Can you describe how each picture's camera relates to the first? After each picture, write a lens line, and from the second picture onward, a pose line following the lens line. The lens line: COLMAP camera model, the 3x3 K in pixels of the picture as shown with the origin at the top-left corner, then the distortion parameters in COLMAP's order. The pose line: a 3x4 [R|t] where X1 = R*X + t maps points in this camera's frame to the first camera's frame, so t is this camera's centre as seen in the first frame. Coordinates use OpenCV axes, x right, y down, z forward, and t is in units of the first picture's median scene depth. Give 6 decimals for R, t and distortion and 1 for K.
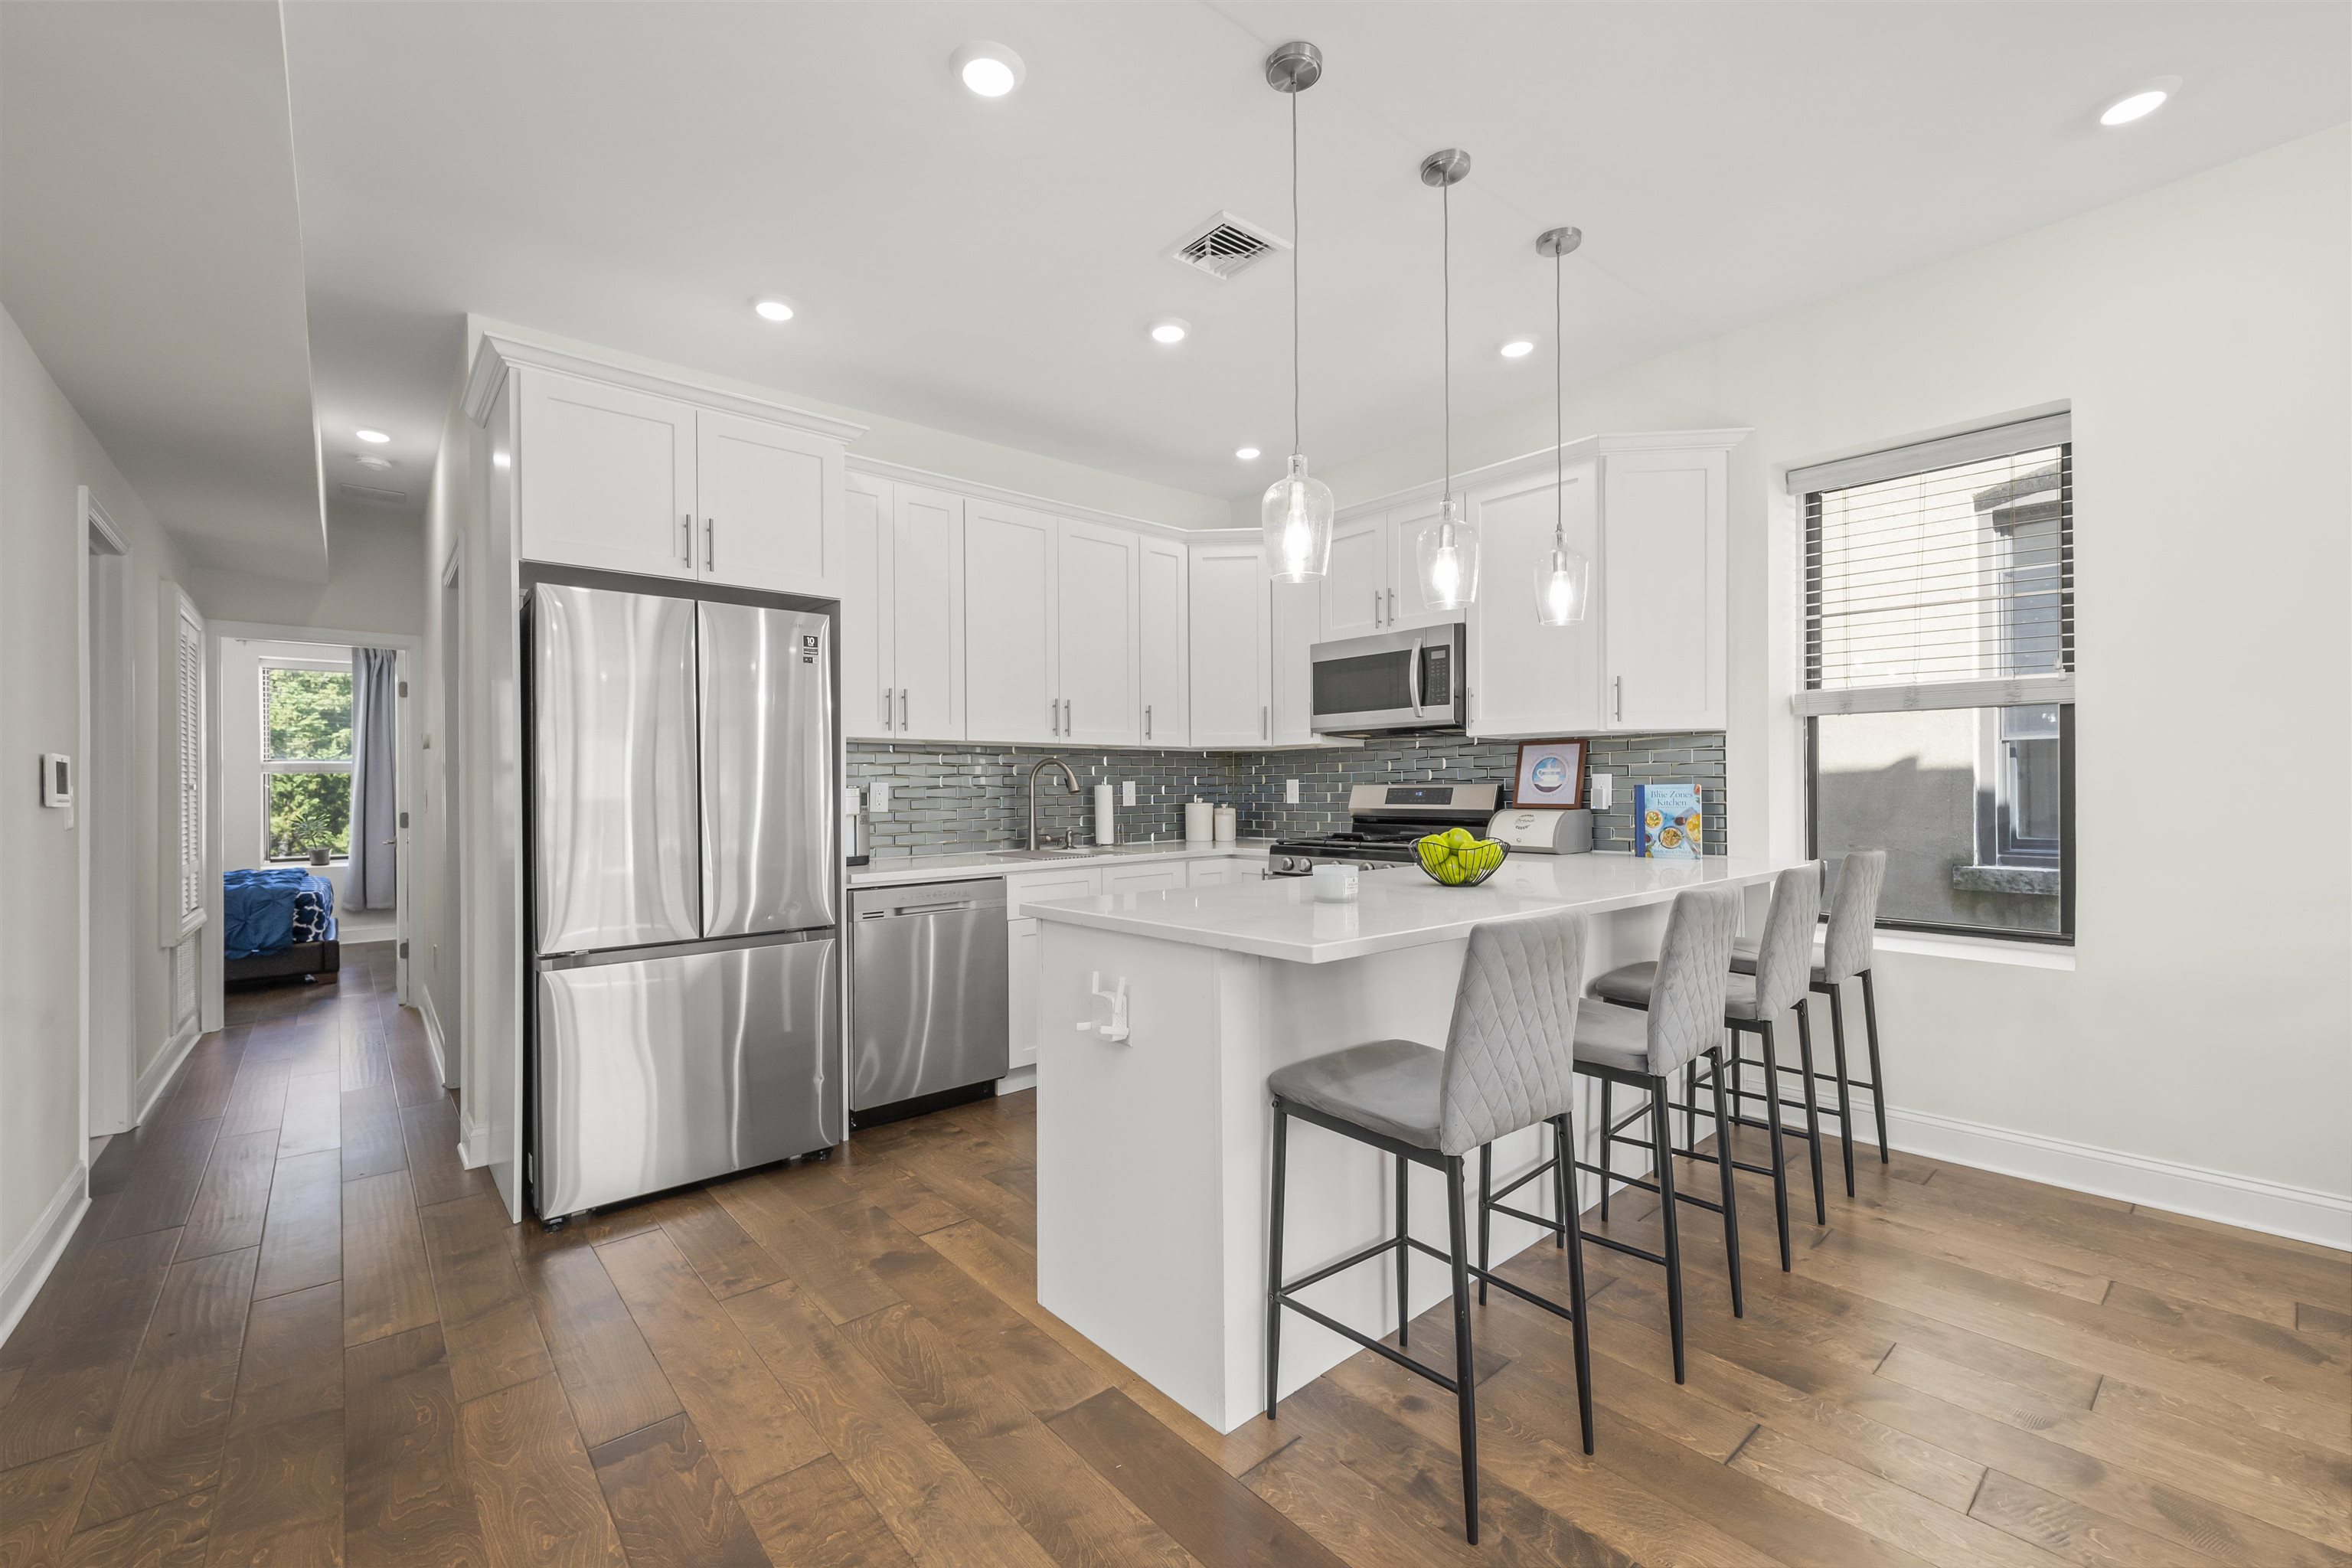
lens RADIAL K [[977.8, 0, 1190.4], [0, 977.8, 760.8], [0, 0, 1]] dist [0.008069, -0.000591]
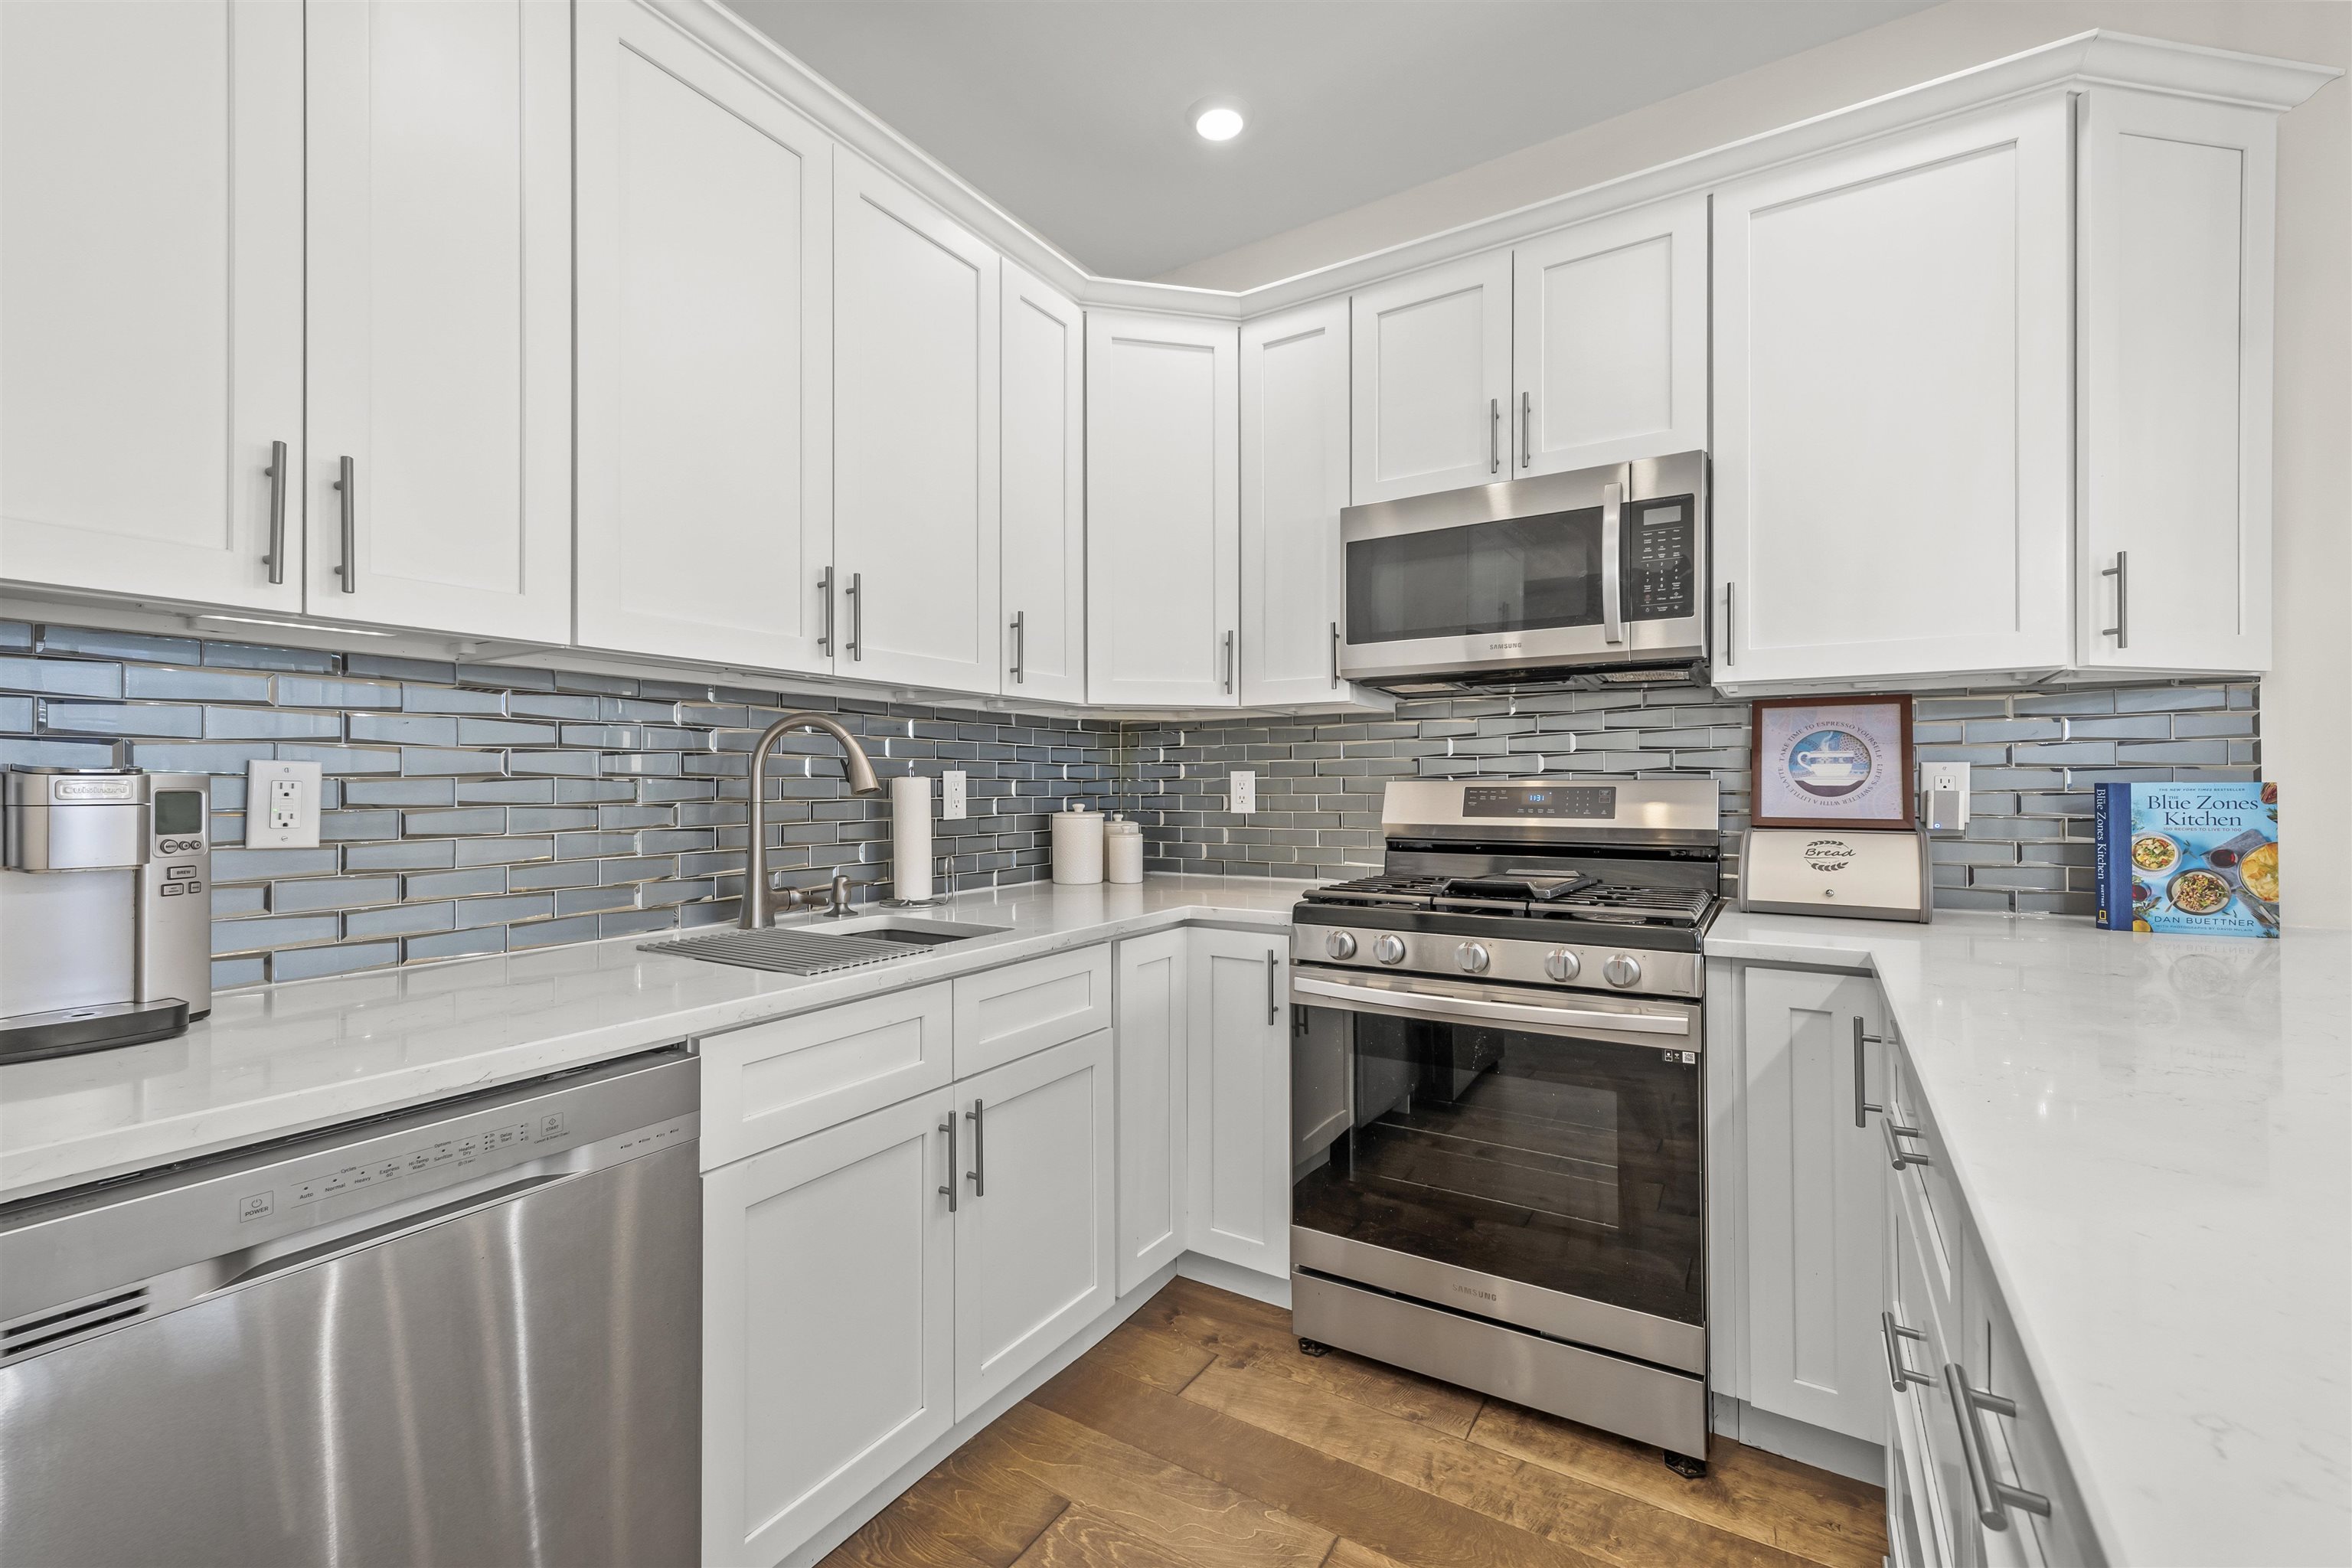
lens RADIAL K [[977.8, 0, 1175.1], [0, 977.8, 771.3], [0, 0, 1]] dist [0.008069, -0.000591]
pose [[0.958800, 0.010751, 0.283878, -0.107723], [-0.013900, 0.999862, 0.009081, 0.016708], [-0.283742, -0.012652, 0.958817, 0.532861]]
